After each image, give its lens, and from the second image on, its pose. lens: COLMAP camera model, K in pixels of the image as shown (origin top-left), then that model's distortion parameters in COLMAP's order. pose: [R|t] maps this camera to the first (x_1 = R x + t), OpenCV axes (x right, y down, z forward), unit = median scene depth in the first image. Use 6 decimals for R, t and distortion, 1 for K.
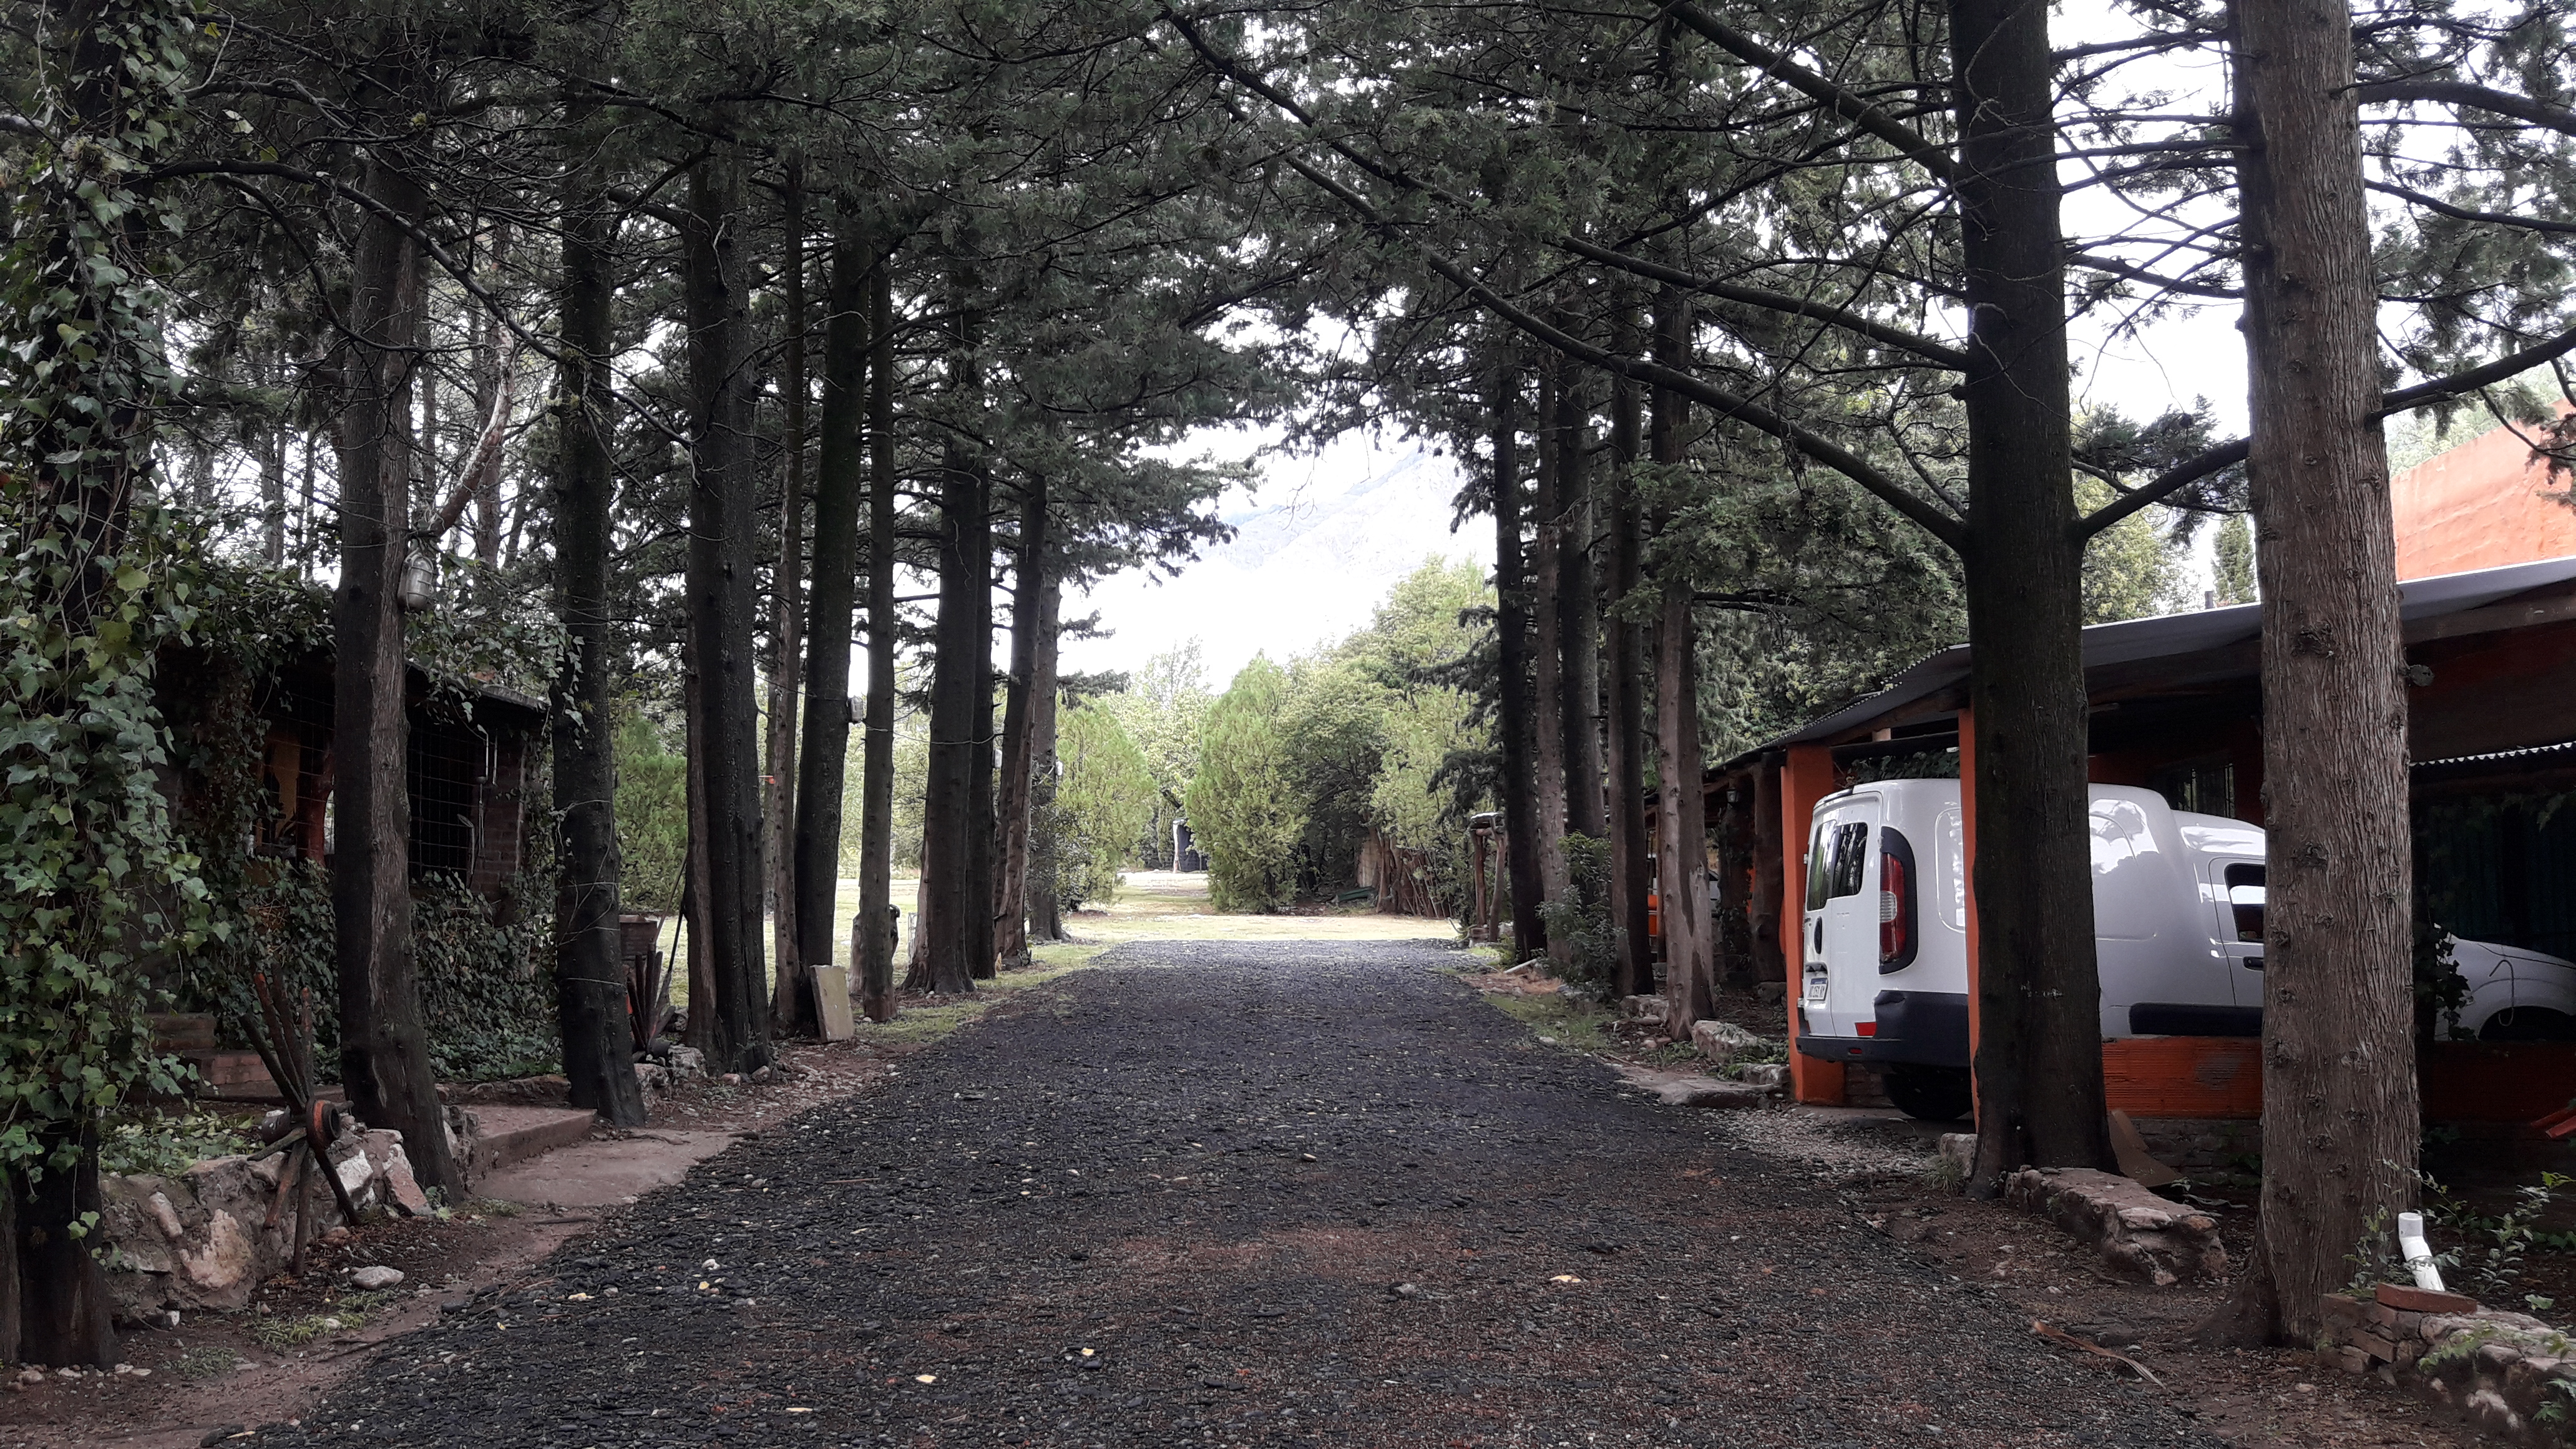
lens RADIAL K [[2135.6, 0, 1287.8], [0, 2135.6, 739.4], [0, 0, 1]] dist [0.036681, -0.085203]
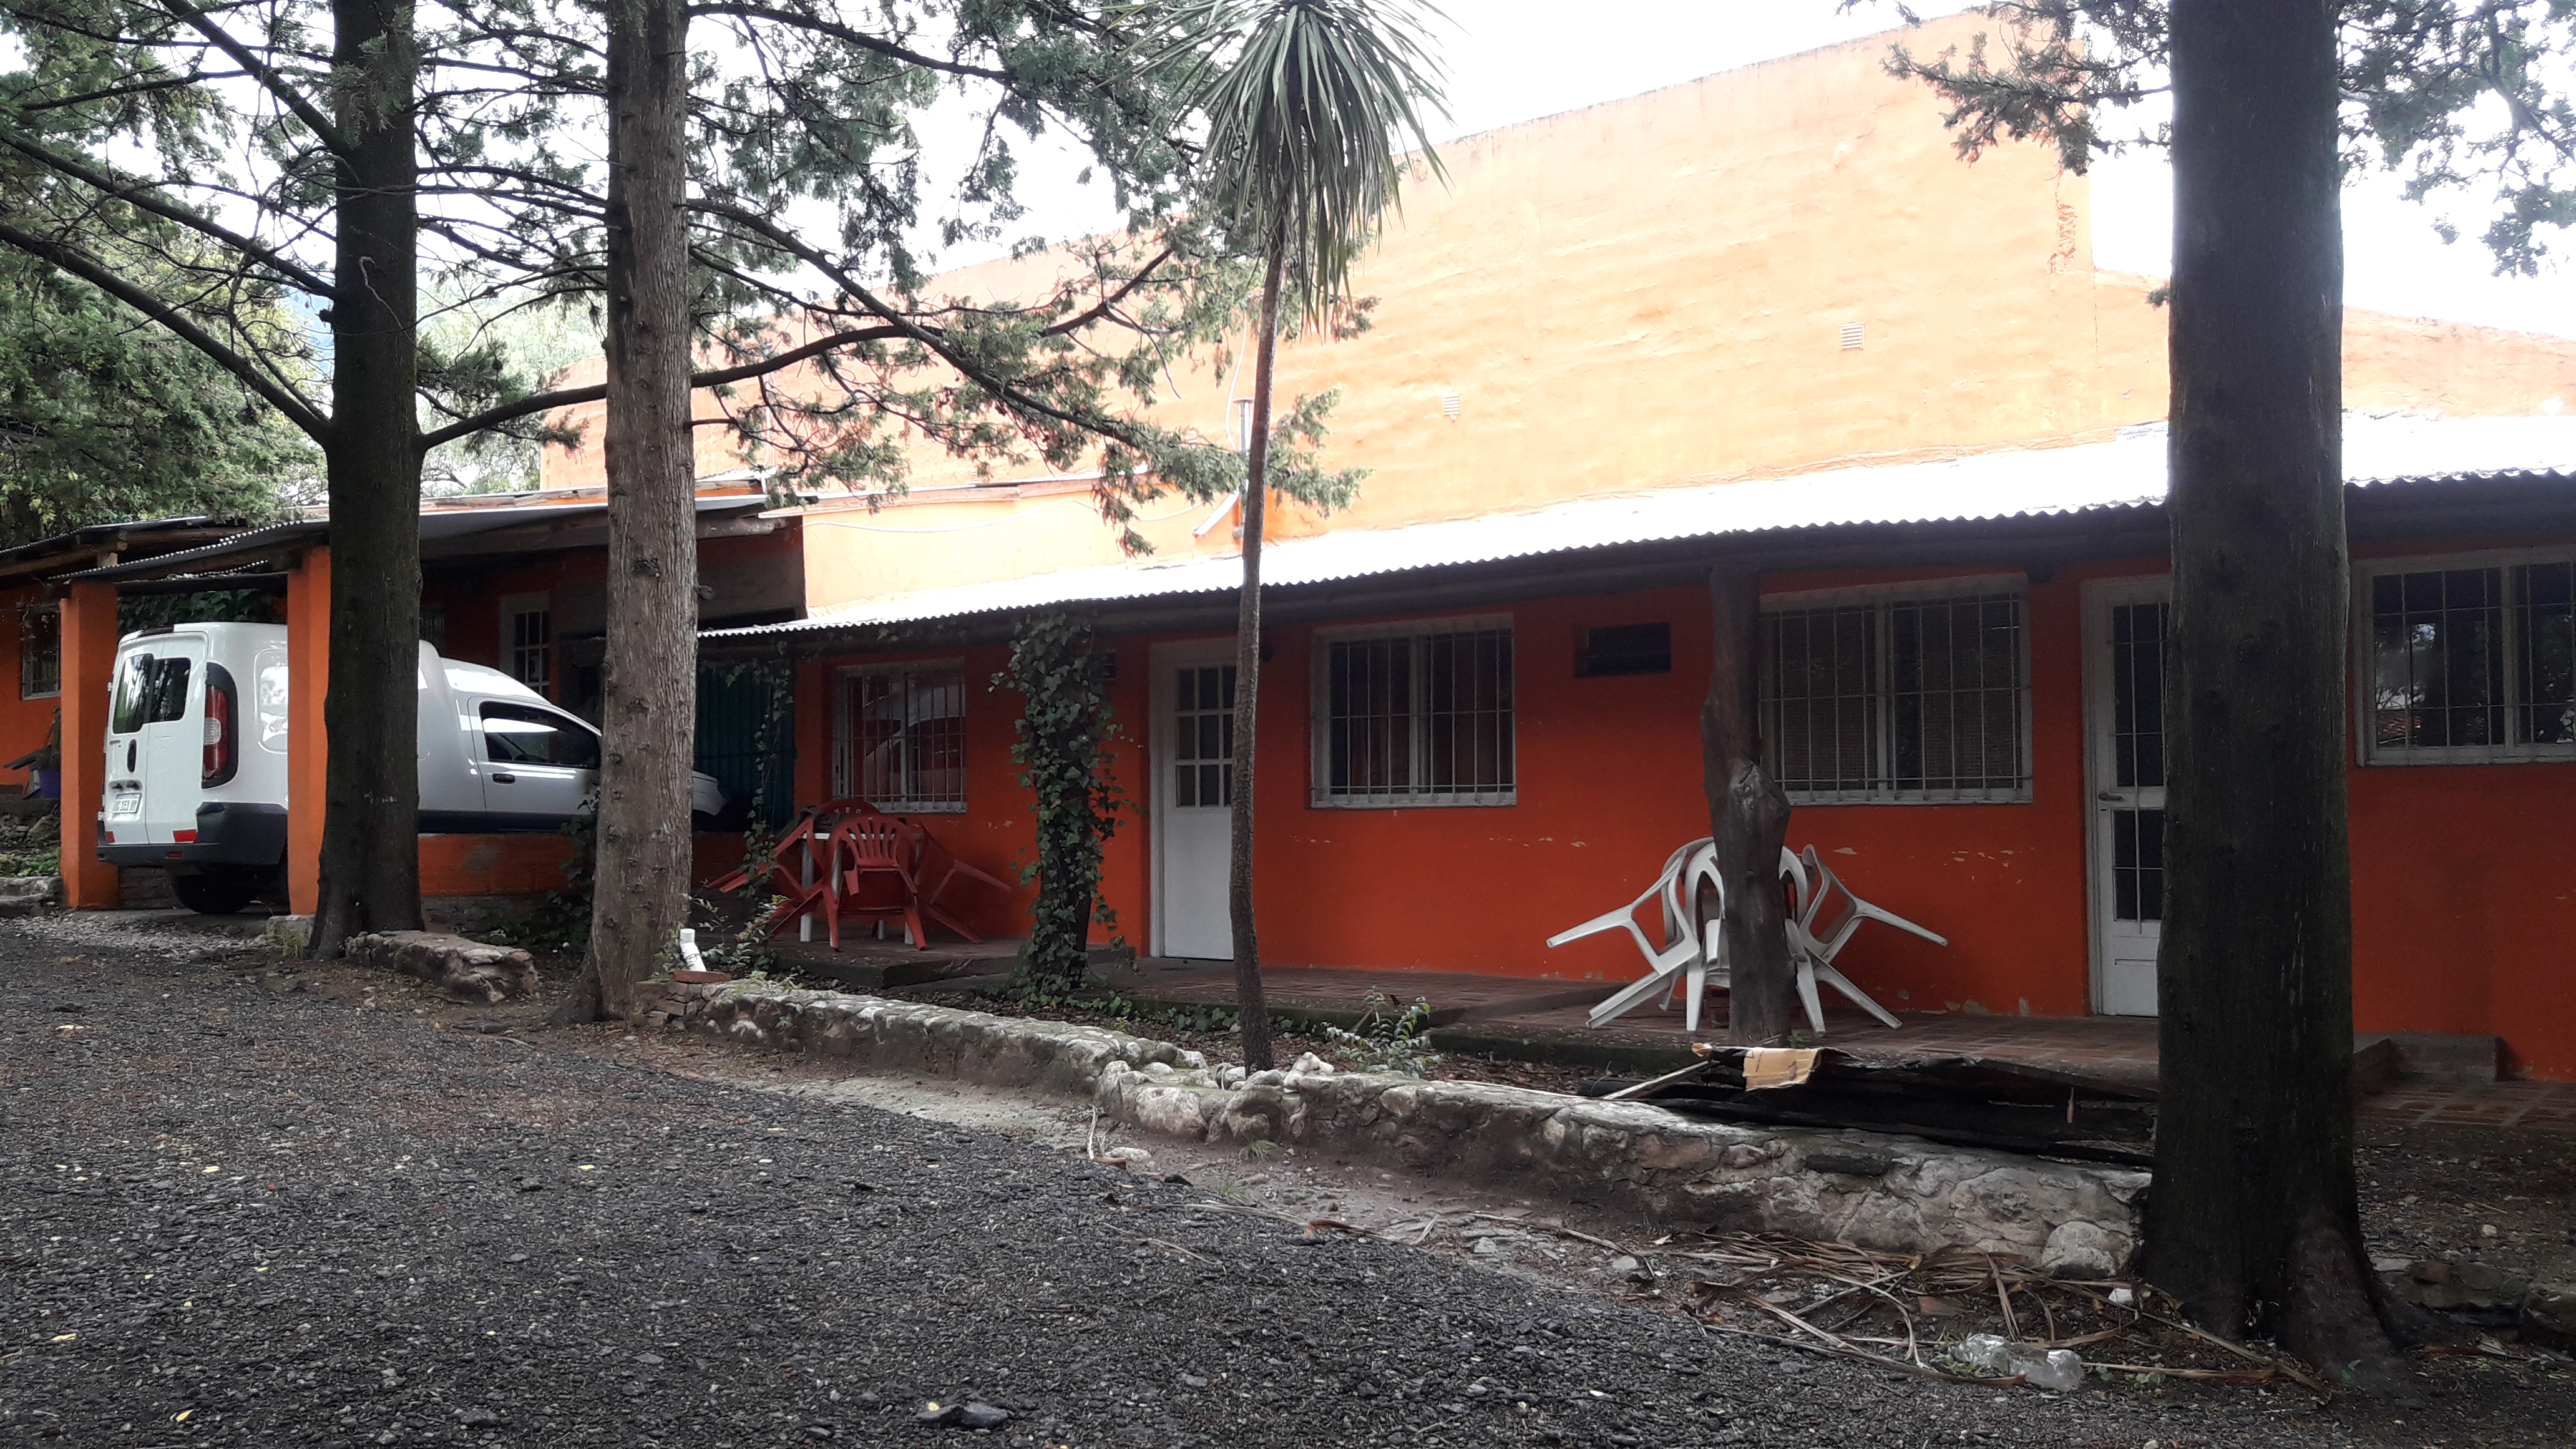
lens RADIAL K [[2135.6, 0, 1287.8], [0, 2135.6, 739.4], [0, 0, 1]] dist [0.036681, -0.085203]
pose [[0.658234, 0.010782, 0.752736, -0.261320], [-0.072357, 0.996174, 0.049005, -0.021189], [-0.749328, -0.086723, 0.656496, -0.255080]]
